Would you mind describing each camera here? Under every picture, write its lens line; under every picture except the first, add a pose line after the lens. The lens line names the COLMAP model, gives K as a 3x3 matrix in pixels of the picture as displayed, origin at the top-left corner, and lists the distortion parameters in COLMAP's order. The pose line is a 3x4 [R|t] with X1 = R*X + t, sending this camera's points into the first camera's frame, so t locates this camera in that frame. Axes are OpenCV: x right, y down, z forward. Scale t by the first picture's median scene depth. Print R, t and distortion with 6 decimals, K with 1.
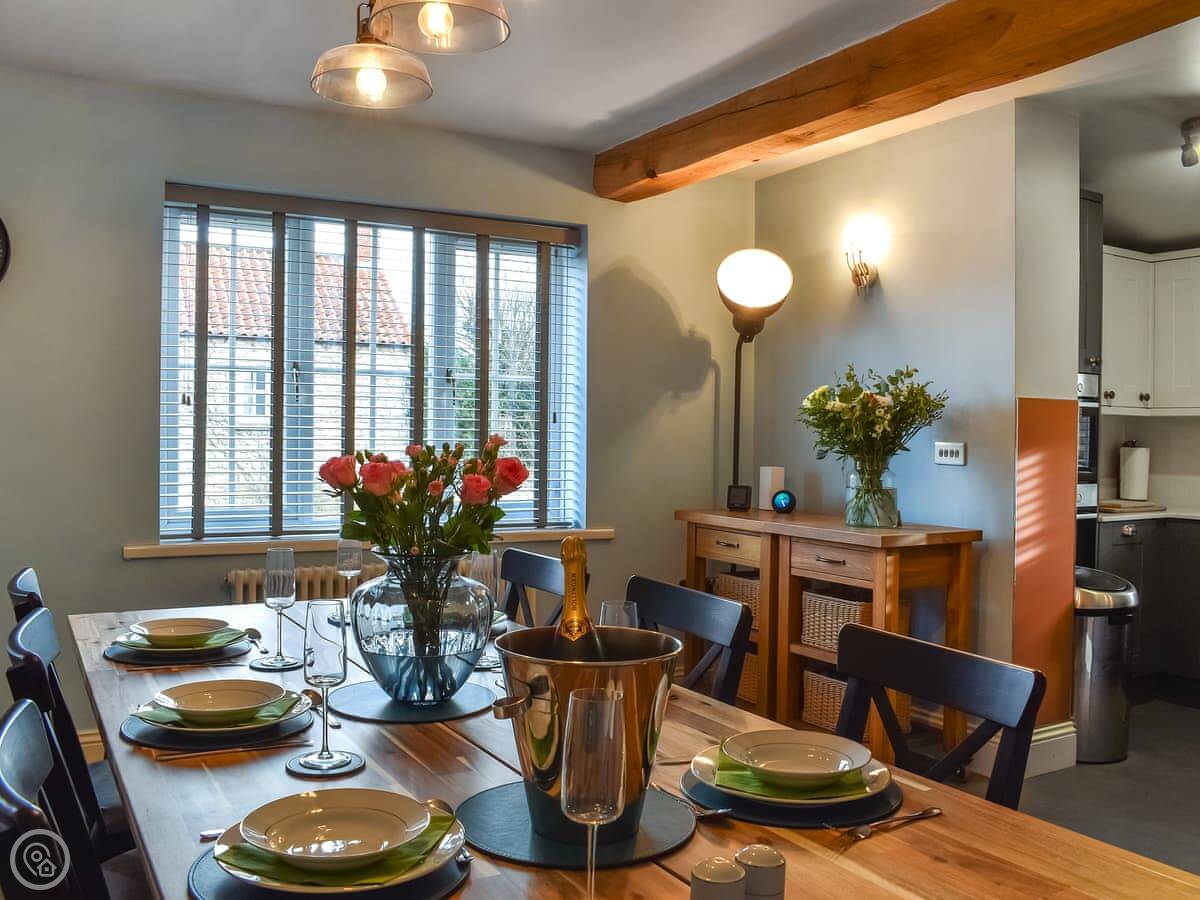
lens RADIAL K [[1053.4, 0, 600.0], [0, 1053.4, 450.0], [0, 0, 1]] dist [-0.097578, 0.007636]
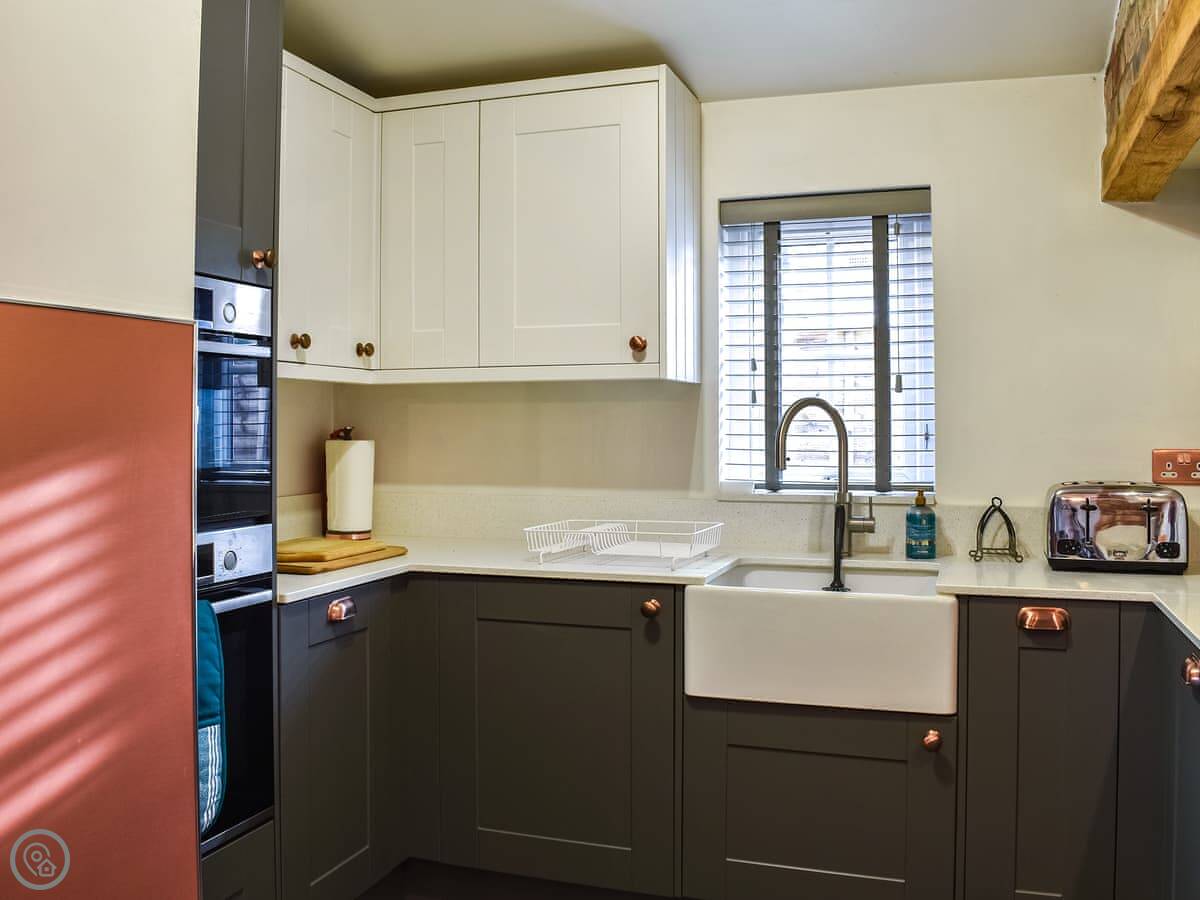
lens RADIAL K [[1053.4, 0, 600.0], [0, 1053.4, 450.0], [0, 0, 1]] dist [-0.097578, 0.007636]
pose [[0.758995, -0.023270, 0.650681, 0.266209], [0.017097, 0.999729, 0.015809, -0.004417], [-0.650872, -0.000874, 0.759187, 0.502114]]
